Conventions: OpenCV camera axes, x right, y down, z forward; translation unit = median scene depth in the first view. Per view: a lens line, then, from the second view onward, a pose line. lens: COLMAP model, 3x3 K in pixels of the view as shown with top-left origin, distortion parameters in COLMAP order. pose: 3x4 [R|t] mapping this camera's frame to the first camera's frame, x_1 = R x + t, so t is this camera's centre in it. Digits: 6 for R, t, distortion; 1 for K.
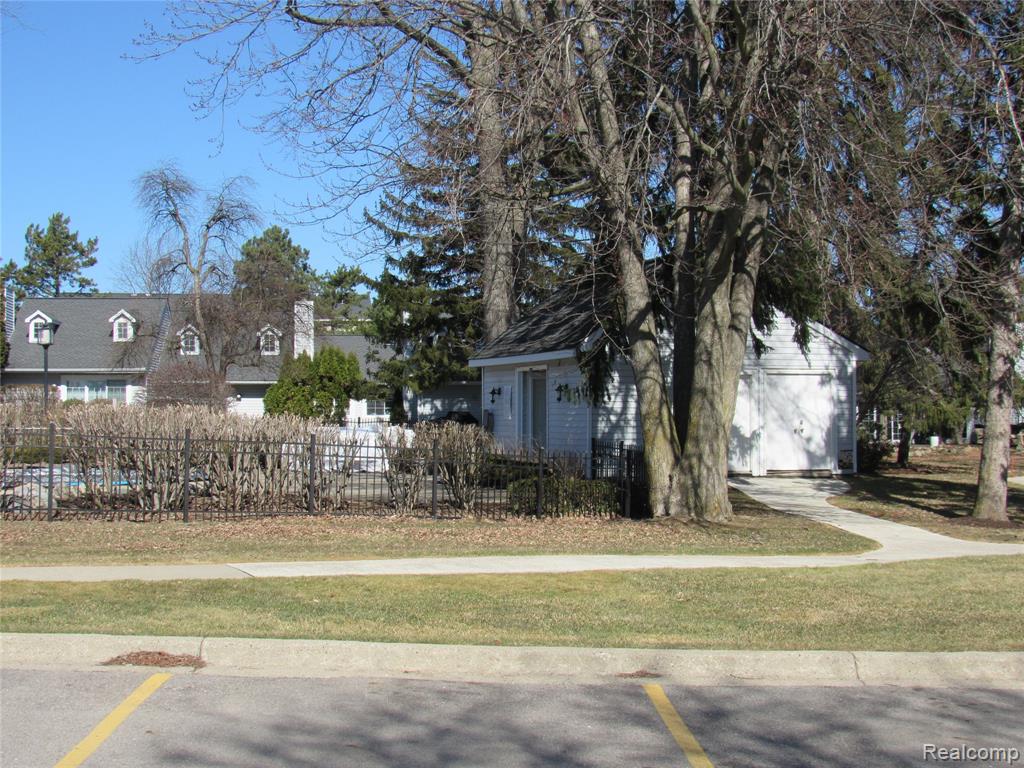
lens RADIAL K [[1728.6, 0, 512.0], [0, 1728.6, 384.0], [0, 0, 1]] dist [-0.017067, 0.022718]
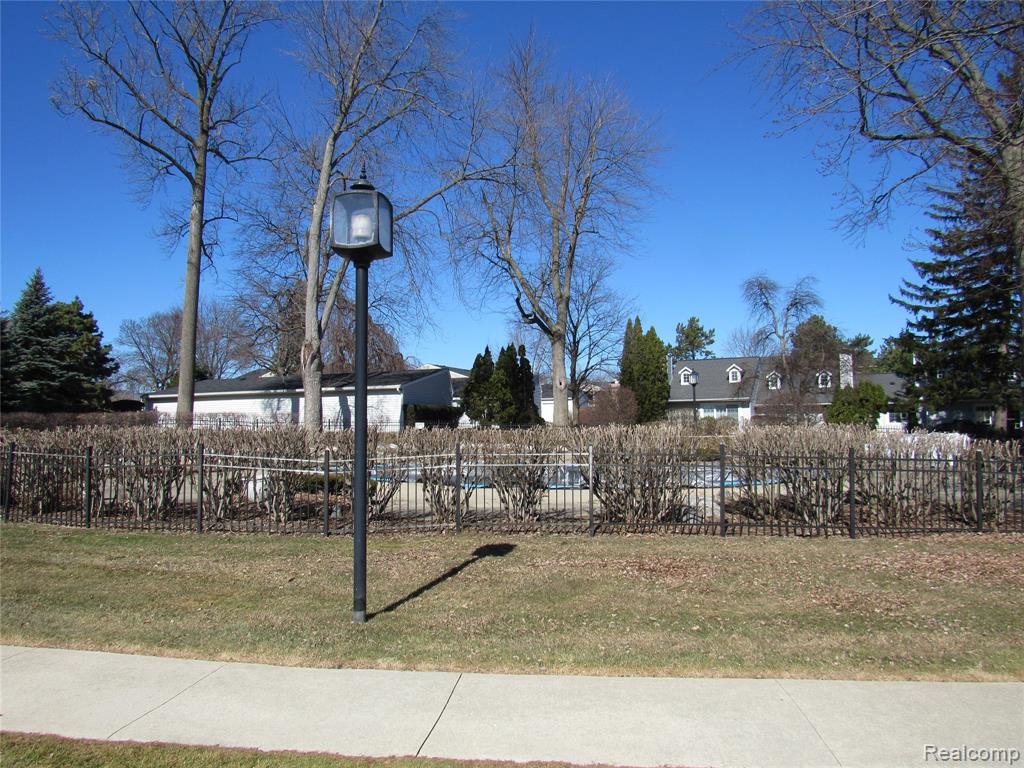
lens RADIAL K [[780.1, 0, 512.0], [0, 780.1, 384.0], [0, 0, 1]] dist [0.001799, 0.002802]
pose [[0.886539, -0.039805, -0.460939, -0.063558], [0.025727, 0.998992, -0.036788, -0.000122], [0.461938, 0.020755, 0.886669, 0.206121]]
